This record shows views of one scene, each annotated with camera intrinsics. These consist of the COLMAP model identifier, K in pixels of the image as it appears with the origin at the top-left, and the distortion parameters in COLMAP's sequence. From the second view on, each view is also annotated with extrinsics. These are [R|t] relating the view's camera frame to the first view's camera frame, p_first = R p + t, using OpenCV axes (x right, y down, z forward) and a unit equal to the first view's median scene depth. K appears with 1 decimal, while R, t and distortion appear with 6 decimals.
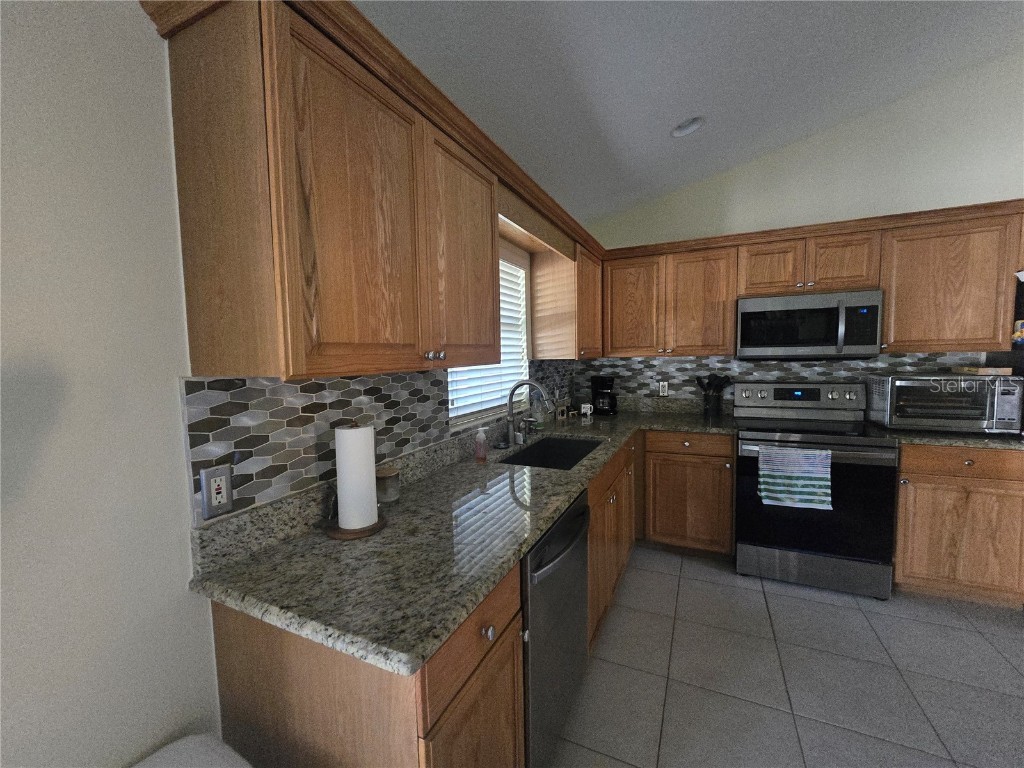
lens RADIAL K [[420.9, 0, 510.8], [0, 420.9, 383.9], [0, 0, 1]] dist [-0.000931, 0.000613]
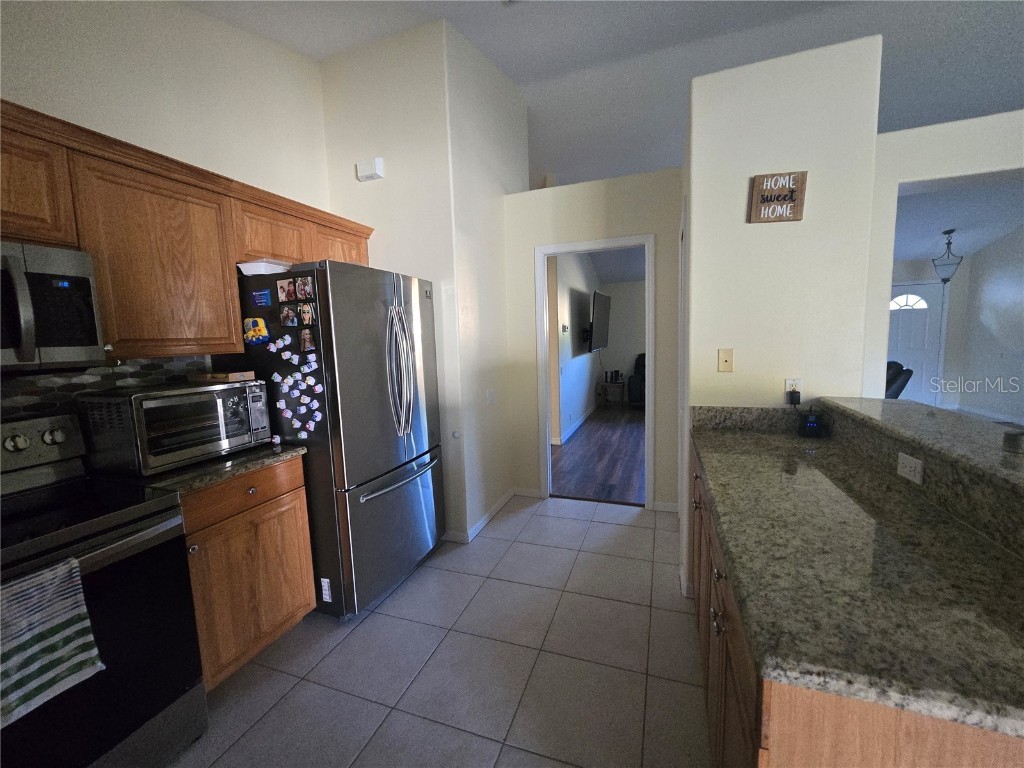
lens RADIAL K [[420.9, 0, 509.0], [0, 420.9, 384.2], [0, 0, 1]] dist [-0.000931, 0.000613]
pose [[-0.078731, -0.085012, 0.993265, 0.245191], [0.107350, 0.989841, 0.093228, -0.033713], [-0.991099, 0.113966, -0.068805, 0.499852]]
